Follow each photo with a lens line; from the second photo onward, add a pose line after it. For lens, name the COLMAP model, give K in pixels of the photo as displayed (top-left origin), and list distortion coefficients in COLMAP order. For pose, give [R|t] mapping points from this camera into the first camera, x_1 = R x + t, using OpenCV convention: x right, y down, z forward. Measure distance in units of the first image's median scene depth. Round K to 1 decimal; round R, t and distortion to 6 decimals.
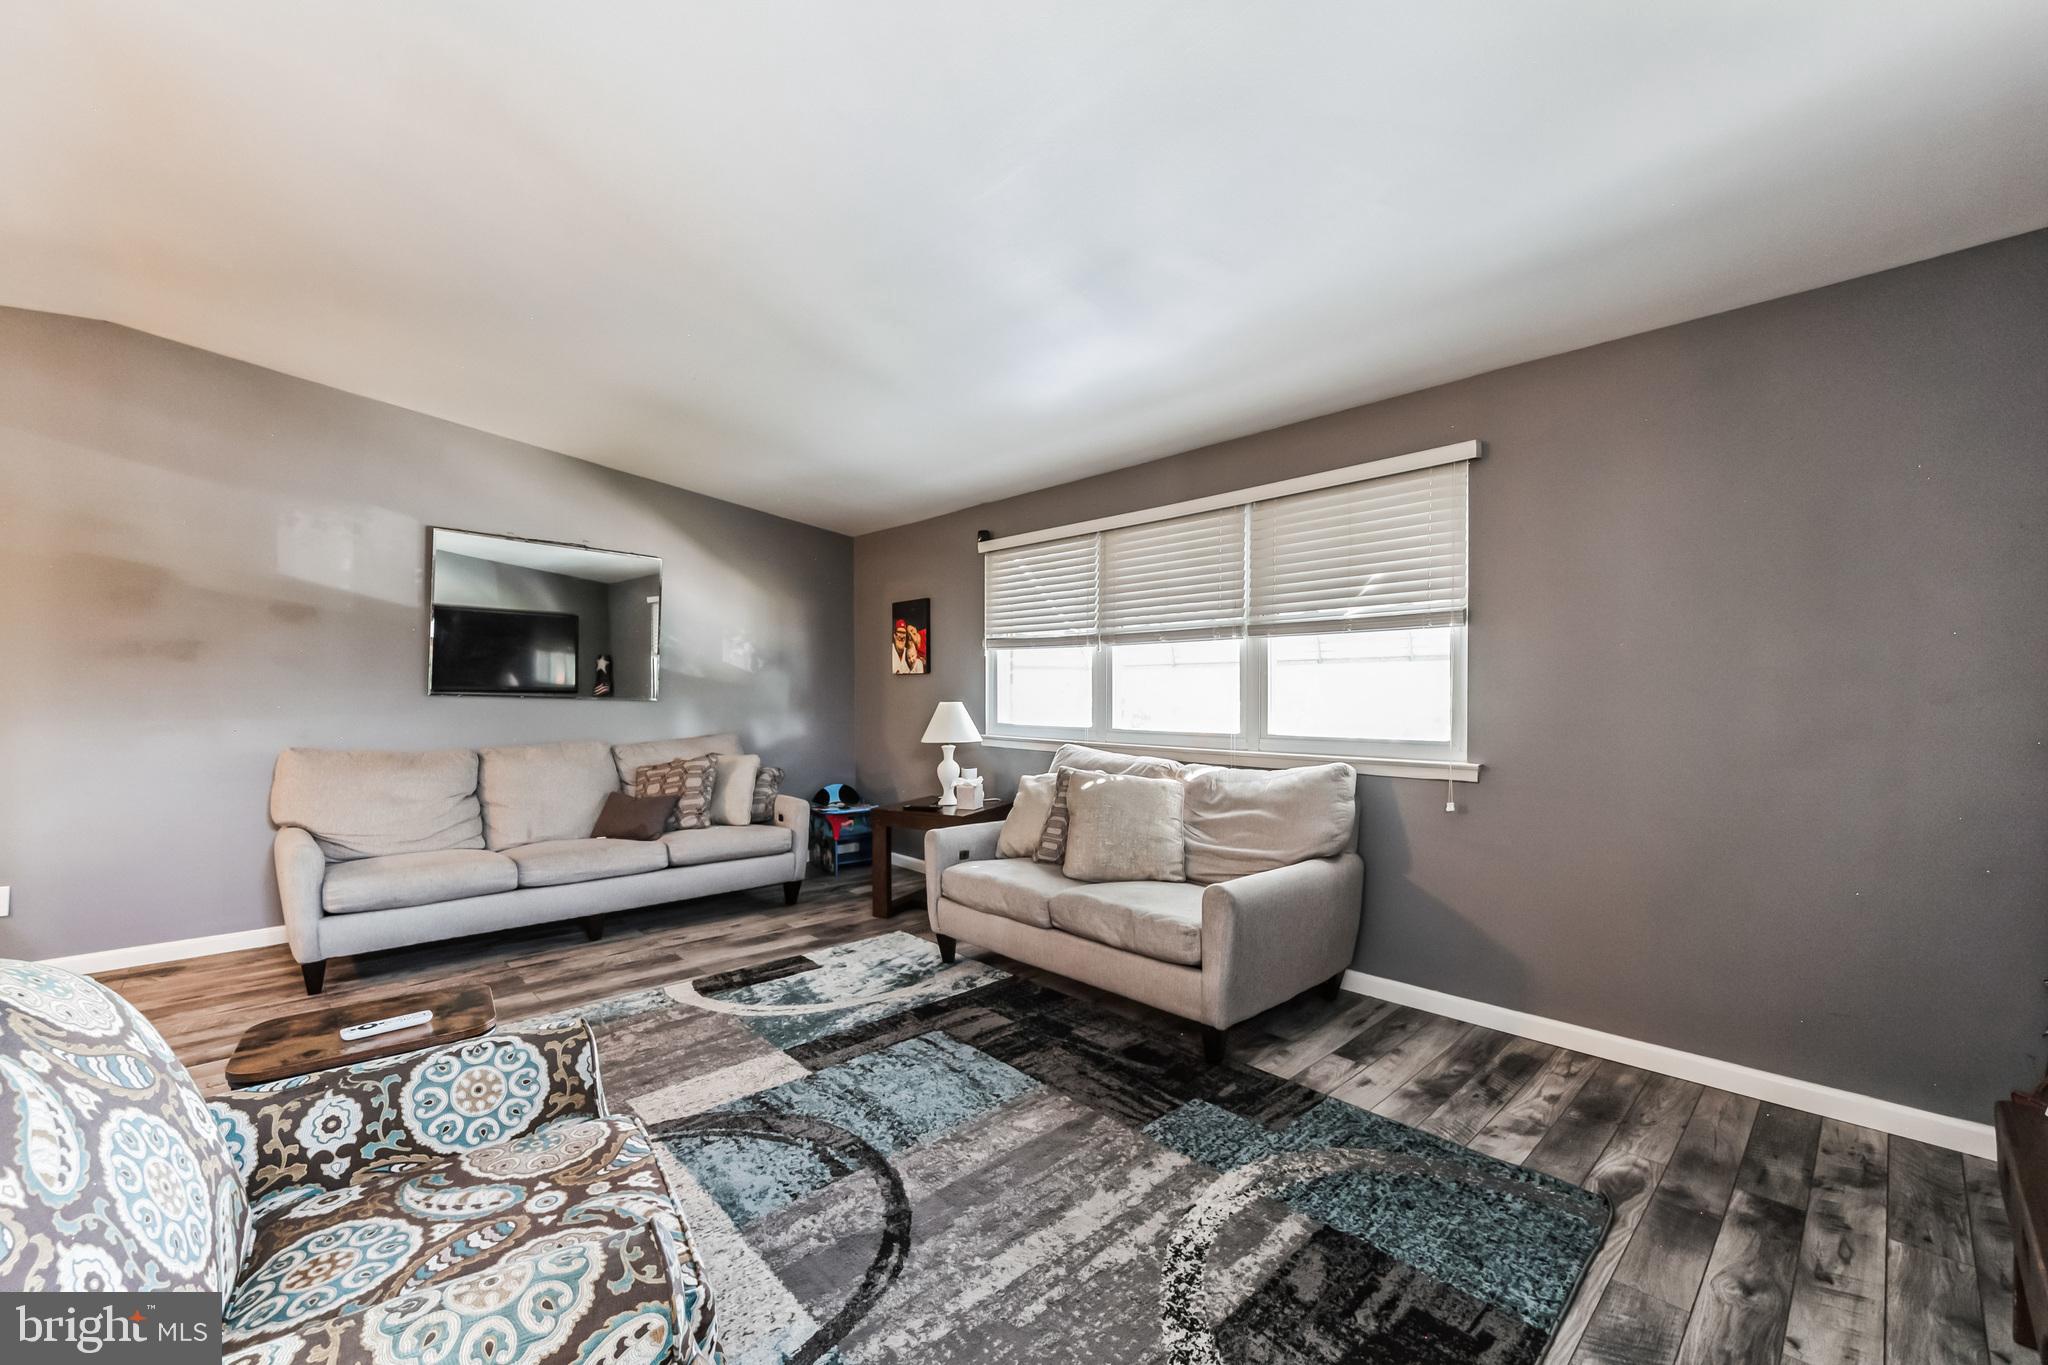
lens RADIAL K [[818.5, 0, 1021.4], [0, 818.5, 696.2], [0, 0, 1]] dist [0.001319, -0.000244]
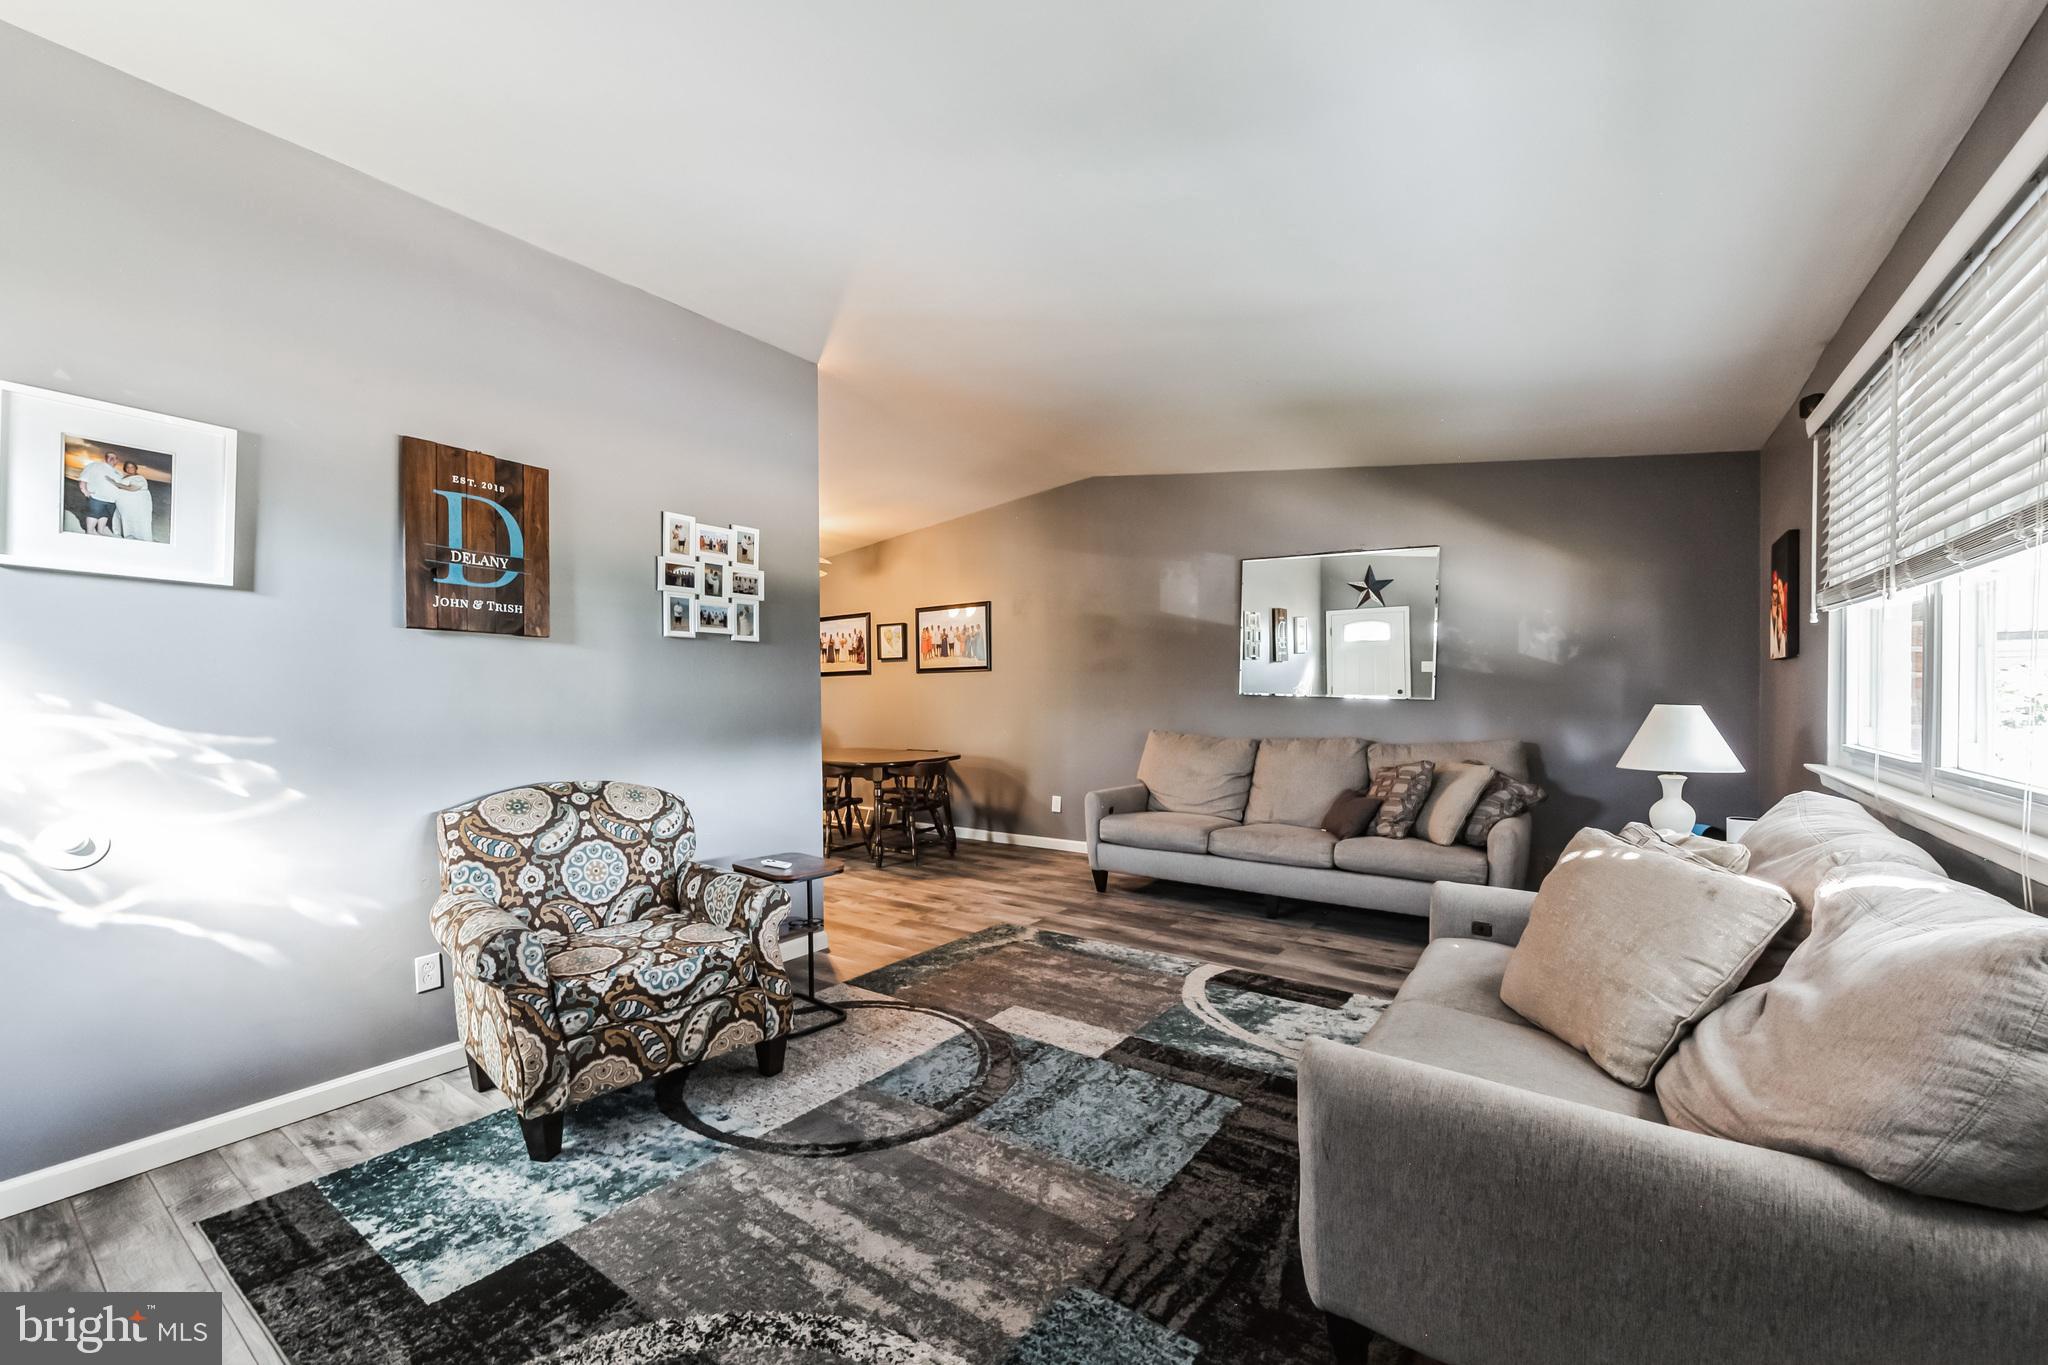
lens RADIAL K [[818.5, 0, 1019.2], [0, 818.5, 697.5], [0, 0, 1]] dist [0.001319, -0.000244]
pose [[0.197964, 0.004149, -0.980200, 0.624102], [0.000460, 0.999991, 0.004325, -0.002626], [0.980209, -0.001307, 0.197961, 0.584790]]
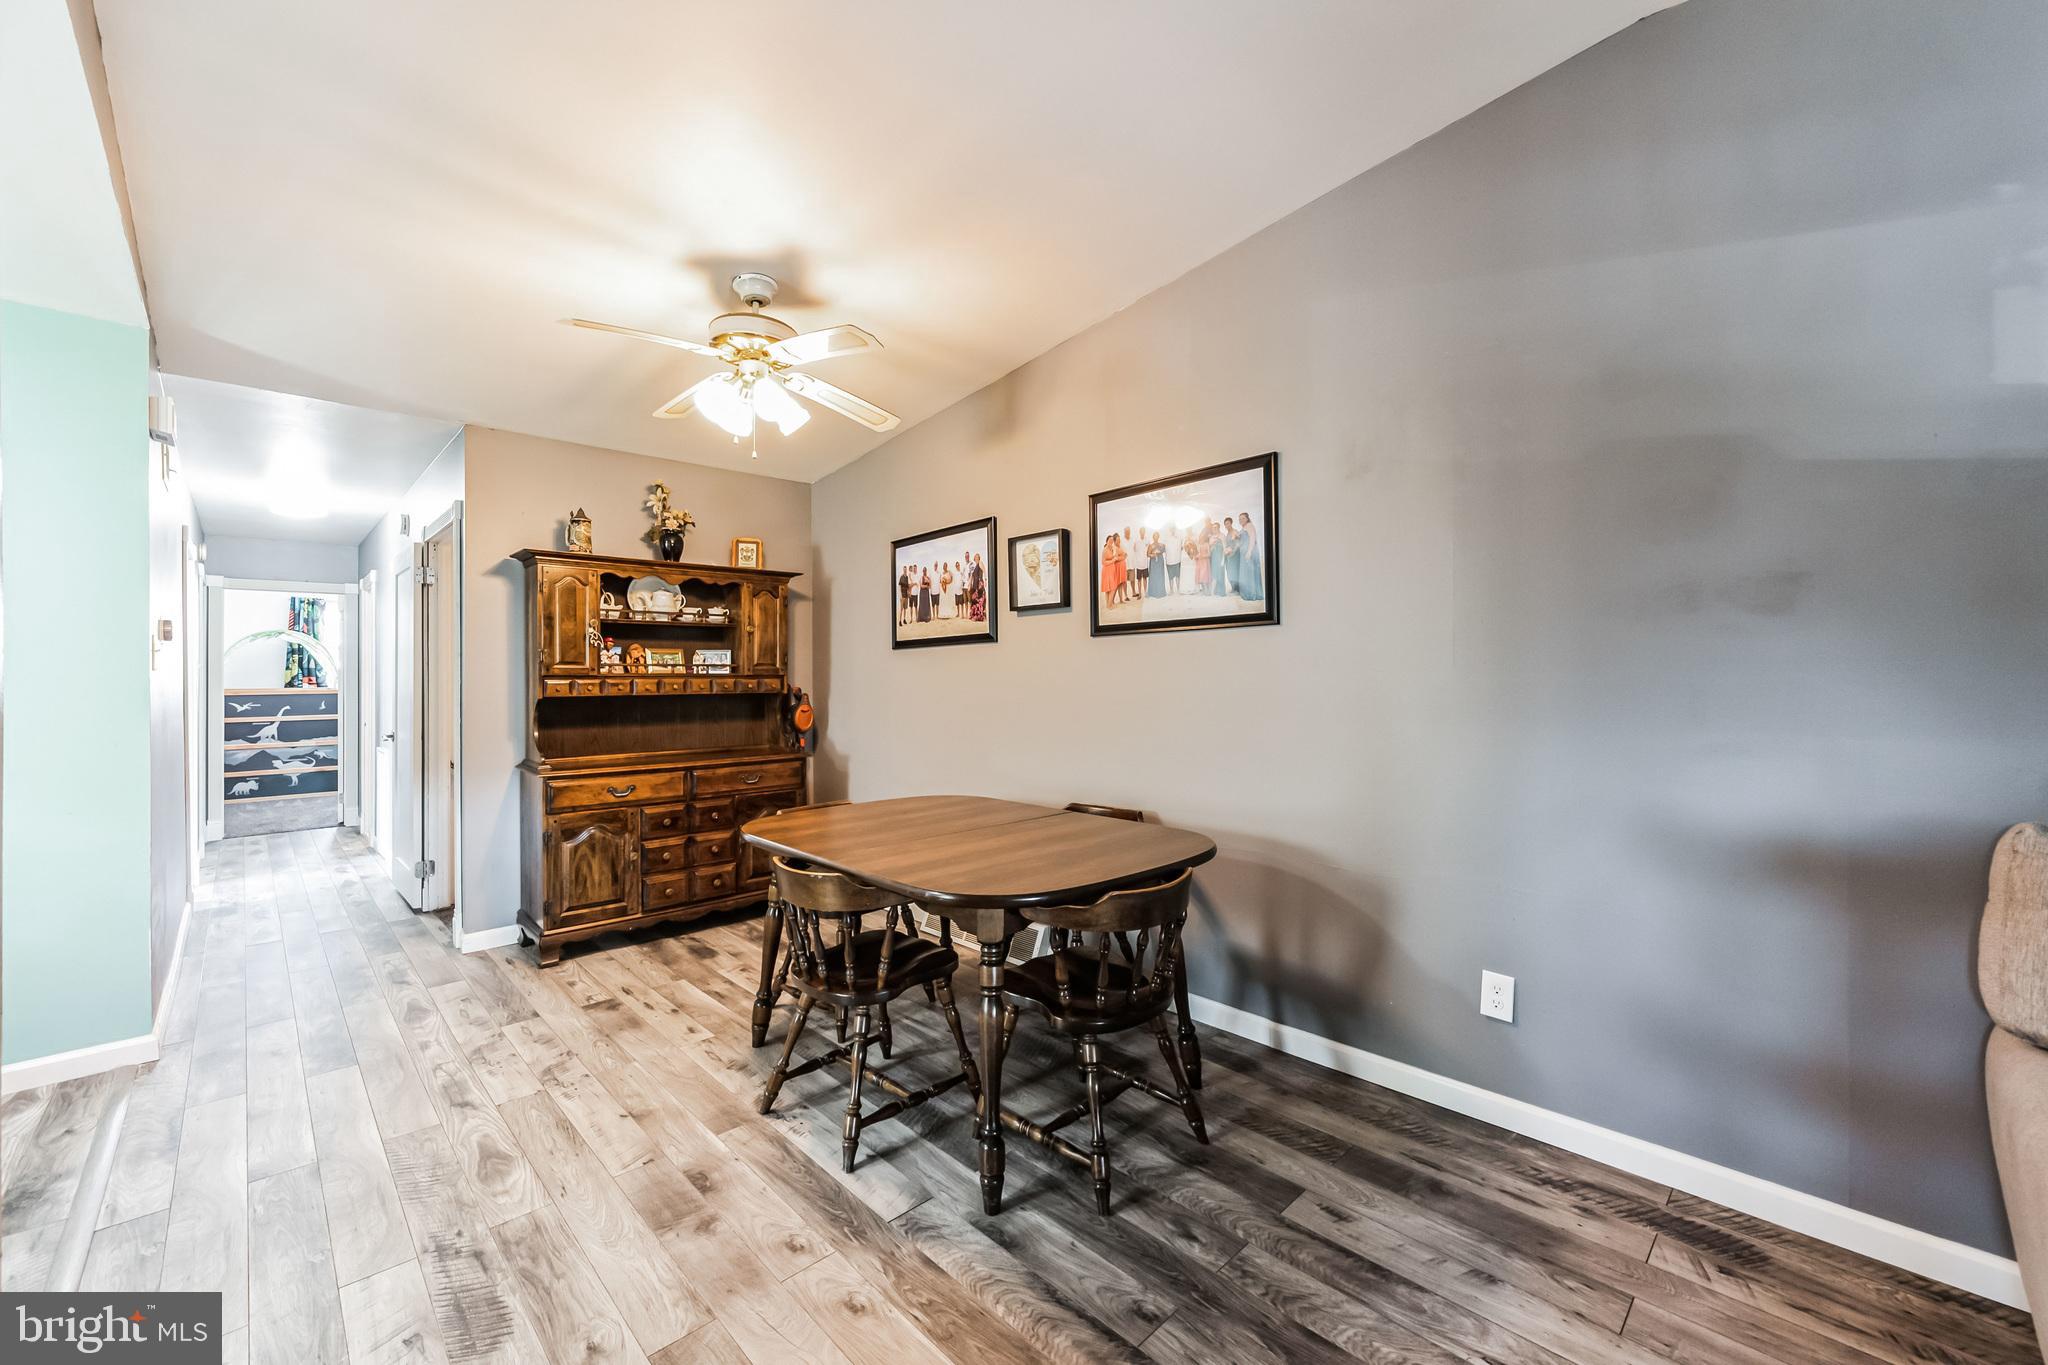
lens RADIAL K [[818.5, 0, 1029.2], [0, 818.5, 679.7], [0, 0, 1]] dist [0.001319, -0.000244]
pose [[0.028214, -0.002485, -0.999599, -0.637032], [-0.001163, 0.999996, -0.002519, -0.002487], [0.999601, 0.001233, 0.028211, 0.647771]]
